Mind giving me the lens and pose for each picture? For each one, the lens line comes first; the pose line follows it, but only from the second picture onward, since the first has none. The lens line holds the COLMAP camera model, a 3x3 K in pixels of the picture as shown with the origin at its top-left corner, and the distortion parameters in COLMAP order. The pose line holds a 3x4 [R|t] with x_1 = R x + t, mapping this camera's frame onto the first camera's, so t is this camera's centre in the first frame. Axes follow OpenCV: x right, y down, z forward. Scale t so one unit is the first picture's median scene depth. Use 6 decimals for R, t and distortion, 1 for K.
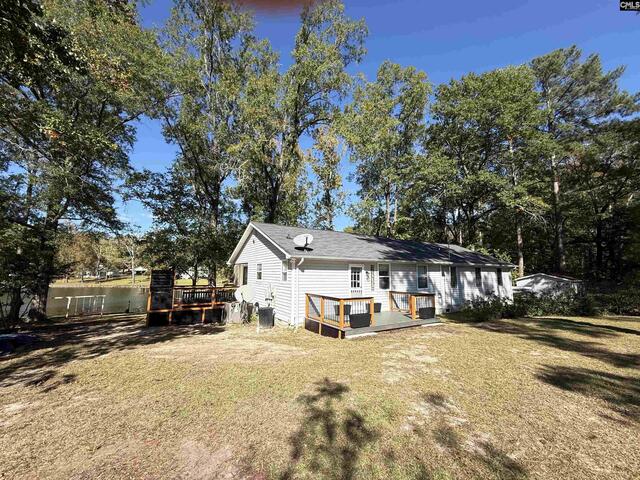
lens RADIAL K [[257.4, 0, 319.4], [0, 257.4, 241.0], [0, 0, 1]] dist [-0.005668, 0.000973]
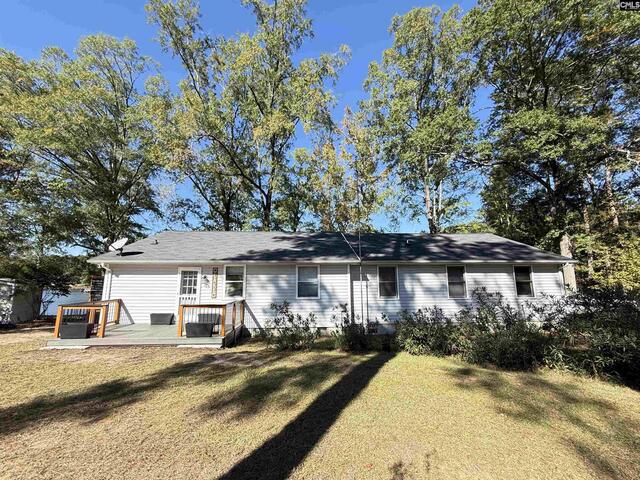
lens RADIAL K [[257.4, 0, 317.9], [0, 257.4, 241.8], [0, 0, 1]] dist [-0.005668, 0.000973]
pose [[0.881794, -0.063677, -0.467317, 0.817290], [0.066677, 0.997723, -0.010135, 0.037228], [0.466898, -0.022222, 0.884032, 0.388209]]
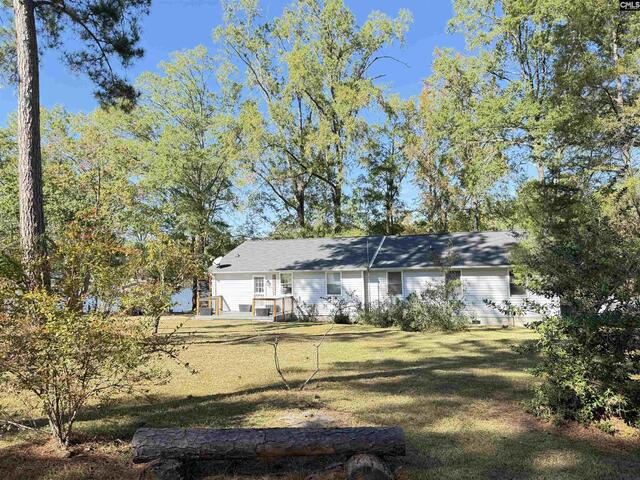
lens RADIAL K [[450.6, 0, 317.9], [0, 450.6, 243.2], [0, 0, 1]] dist [0.040474, -0.050707]
pose [[0.630895, -0.046955, -0.774446, 1.850549], [0.132313, 0.990057, 0.047760, -0.119697], [0.764503, -0.132600, 0.630835, -0.164151]]
